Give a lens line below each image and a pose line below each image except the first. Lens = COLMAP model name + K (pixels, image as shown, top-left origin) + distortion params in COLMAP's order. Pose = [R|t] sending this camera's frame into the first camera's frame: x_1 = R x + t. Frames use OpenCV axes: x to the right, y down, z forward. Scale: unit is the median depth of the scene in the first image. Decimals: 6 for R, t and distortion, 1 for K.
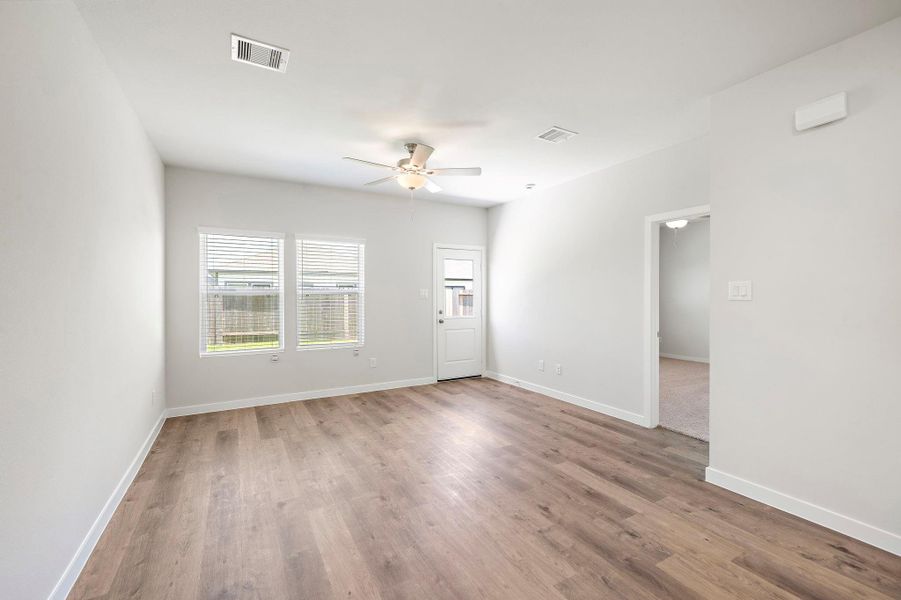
lens RADIAL K [[369.5, 0, 433.2], [0, 369.5, 298.7], [0, 0, 1]] dist [-0.000636, -0.000185]
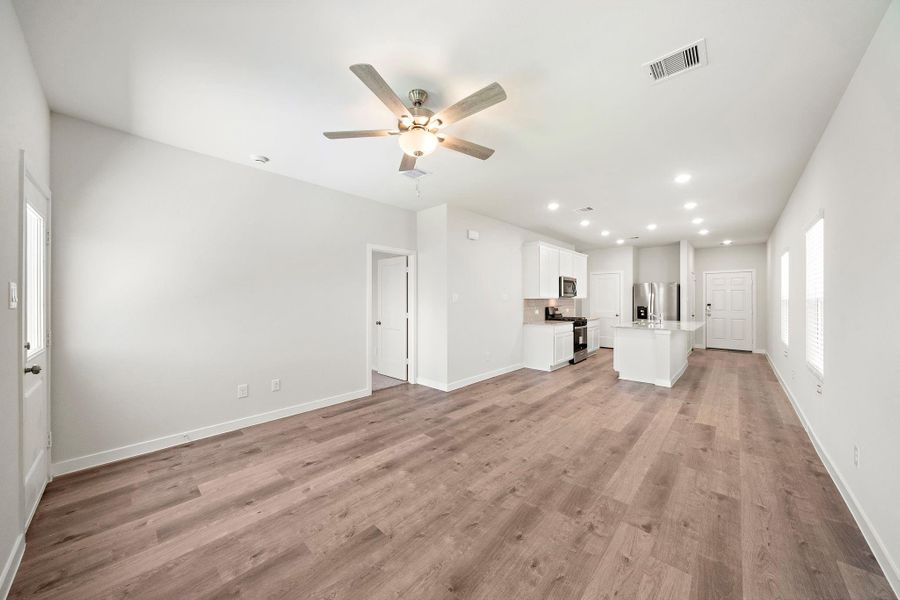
lens RADIAL K [[319.6, 0, 450.0], [0, 319.6, 300.0], [0, 0, 1]] dist [-0.000334, 0.000019]
pose [[-0.339464, 0.001346, 0.940618, -0.594283], [0.006366, 0.999979, 0.000866, -0.005229], [-0.940598, 0.006282, -0.339465, 1.035586]]
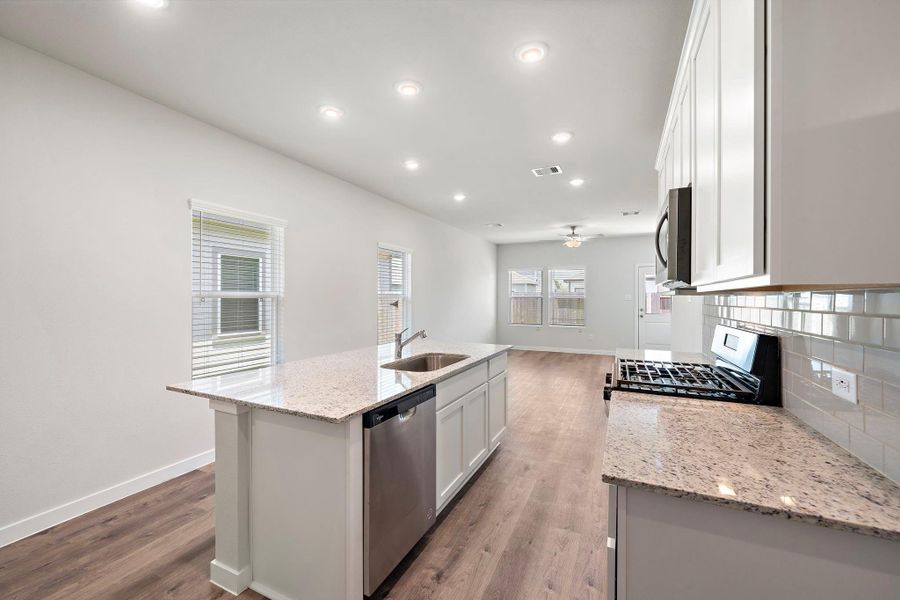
lens RADIAL K [[344.4, 0, 454.2], [0, 344.4, 300.9], [0, 0, 1]] dist [-0.000029, -0.000018]
pose [[0.600946, 0.007878, -0.799251, 0.976862], [-0.008700, 0.999957, 0.003315, 0.003637], [0.799242, 0.004961, 0.600989, -0.623863]]
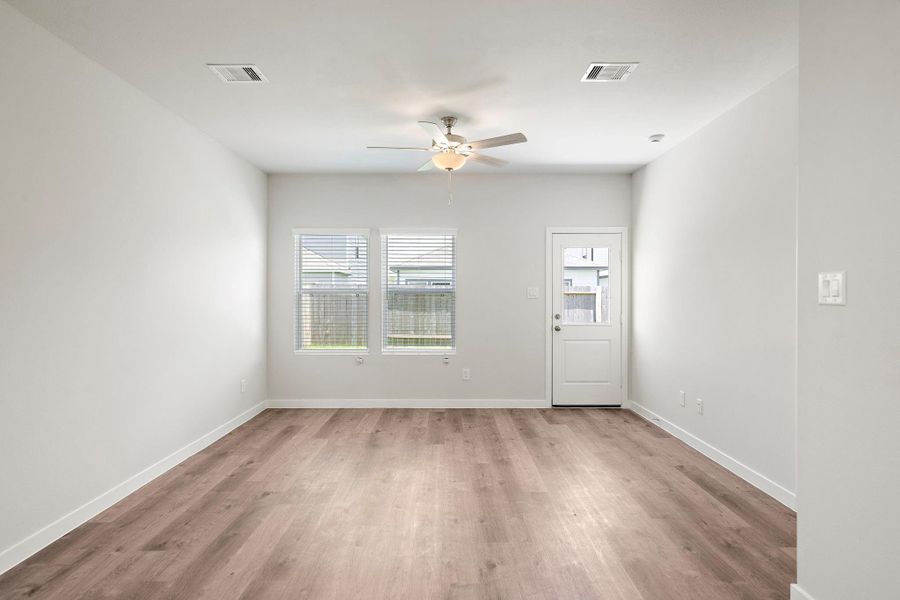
lens RADIAL K [[468.9, 0, 439.8], [0, 468.9, 296.8], [0, 0, 1]] dist [0.002001, 0.000868]
pose [[0.878464, 0.003586, -0.477796, 0.395291], [-0.005716, 0.999979, -0.003002, -0.000778], [0.477775, 0.005368, 0.878466, 0.038092]]
